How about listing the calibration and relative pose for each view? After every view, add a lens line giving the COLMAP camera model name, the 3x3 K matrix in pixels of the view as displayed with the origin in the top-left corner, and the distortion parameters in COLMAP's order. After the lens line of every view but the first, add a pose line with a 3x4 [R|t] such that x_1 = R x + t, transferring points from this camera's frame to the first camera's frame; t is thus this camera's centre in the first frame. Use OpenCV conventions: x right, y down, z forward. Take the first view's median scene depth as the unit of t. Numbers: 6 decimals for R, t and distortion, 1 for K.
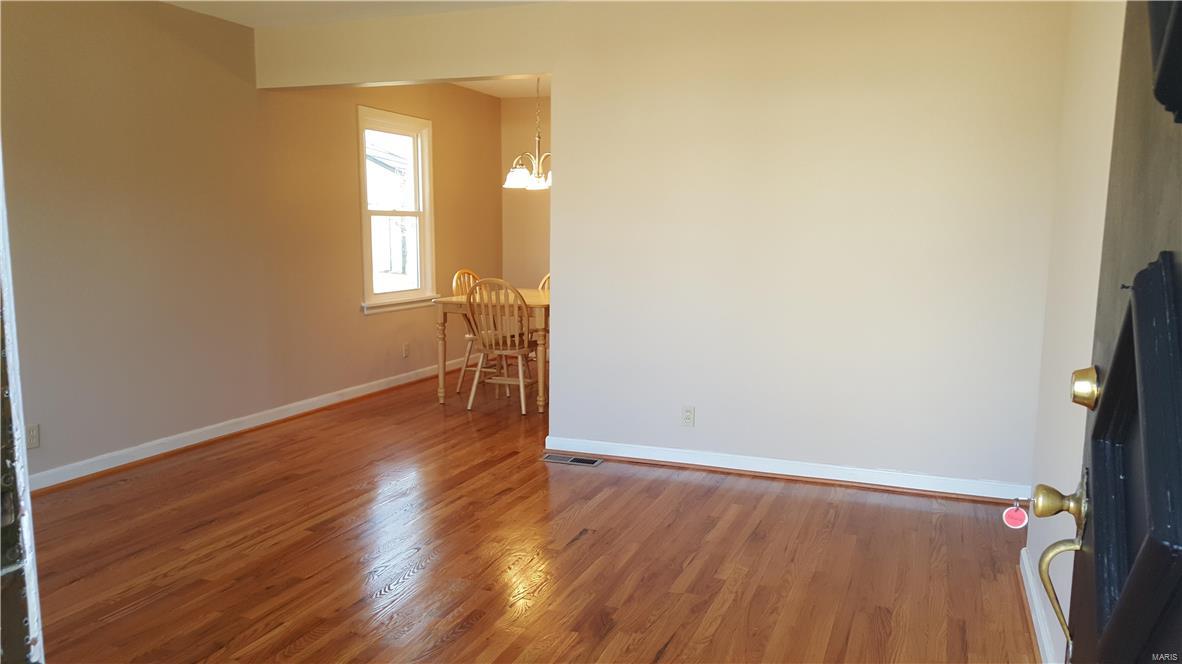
lens RADIAL K [[878.5, 0, 590.0], [0, 878.5, 332.6], [0, 0, 1]] dist [0.000078, -0.014481]
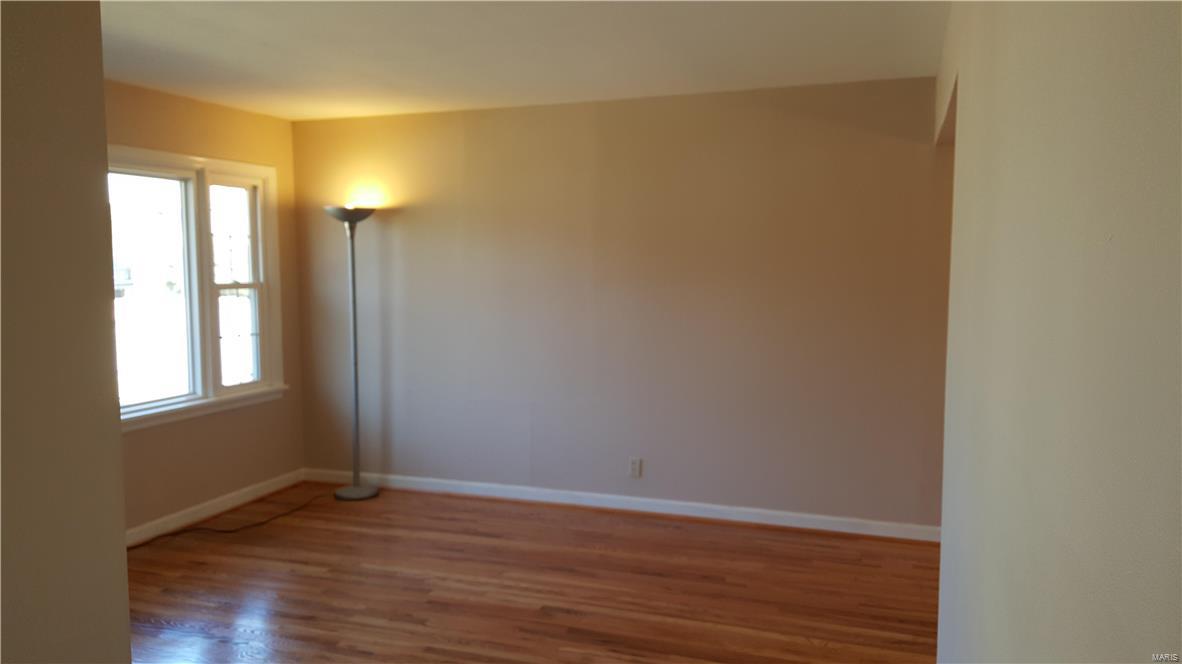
lens RADIAL K [[878.5, 0, 589.9], [0, 878.5, 335.3], [0, 0, 1]] dist [0.000078, -0.014481]
pose [[0.058344, 0.063298, -0.996288, 0.648949], [-0.140629, 0.988557, 0.054572, -0.136834], [0.988342, 0.136923, 0.066578, 0.966072]]
